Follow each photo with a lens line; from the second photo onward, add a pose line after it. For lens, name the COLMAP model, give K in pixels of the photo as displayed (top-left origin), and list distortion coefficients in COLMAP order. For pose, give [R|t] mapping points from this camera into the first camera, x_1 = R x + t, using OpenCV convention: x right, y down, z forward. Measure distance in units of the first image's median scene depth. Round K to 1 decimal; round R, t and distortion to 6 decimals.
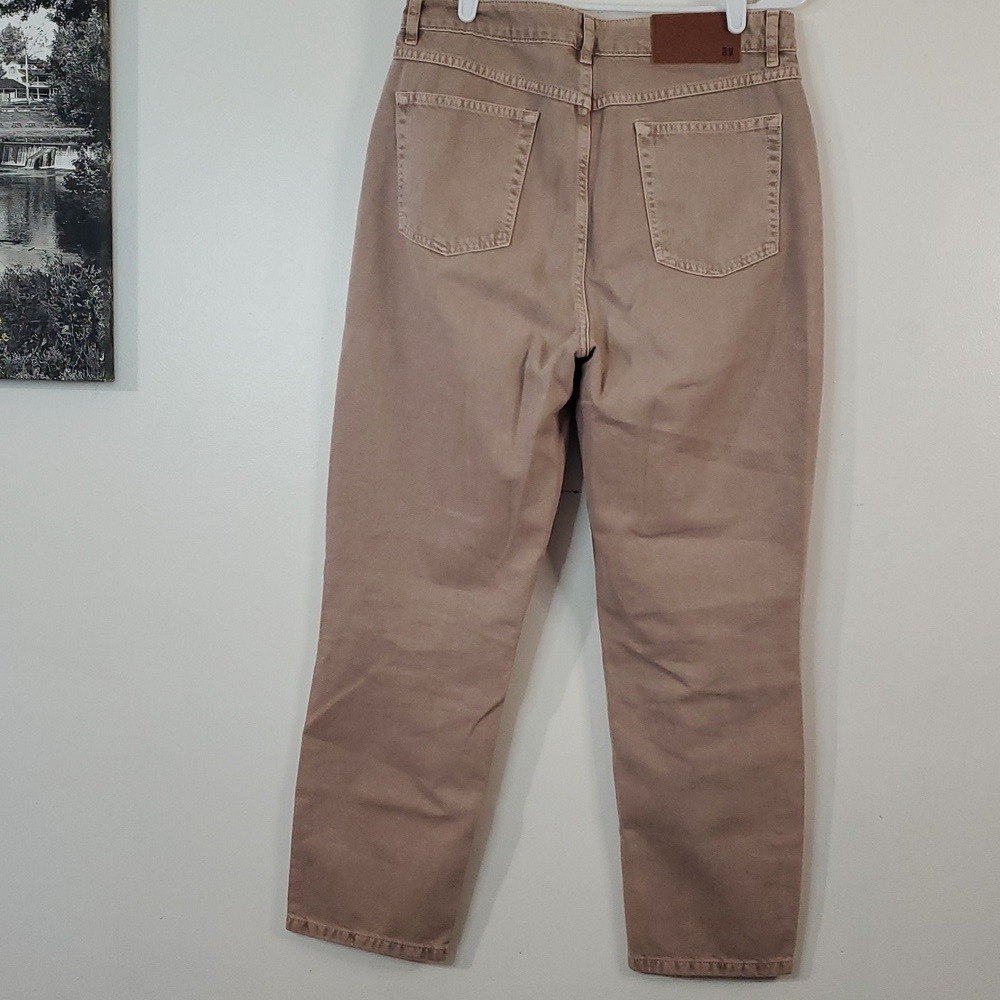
lens RADIAL K [[1315.9, 0, 500.0], [0, 1315.9, 500.0], [0, 0, 1]] dist [0.233337, -0.764477]
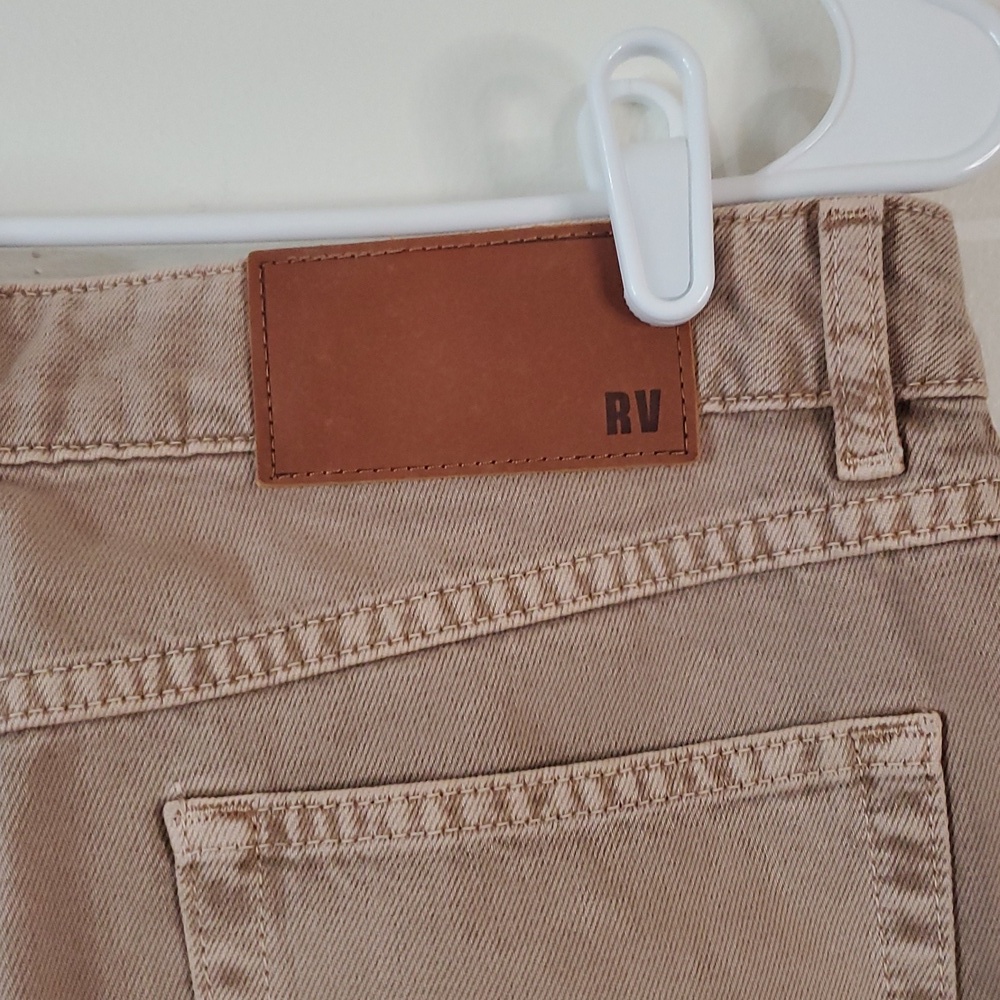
lens RADIAL K [[1315.9, 0, 500.0], [0, 1315.9, 500.0], [0, 0, 1]] dist [0.233337, -0.764477]
pose [[0.998774, -0.049428, -0.002816, 0.150273], [0.048372, 0.986381, -0.157203, -0.292392], [0.010548, 0.156874, 0.987562, 0.808360]]
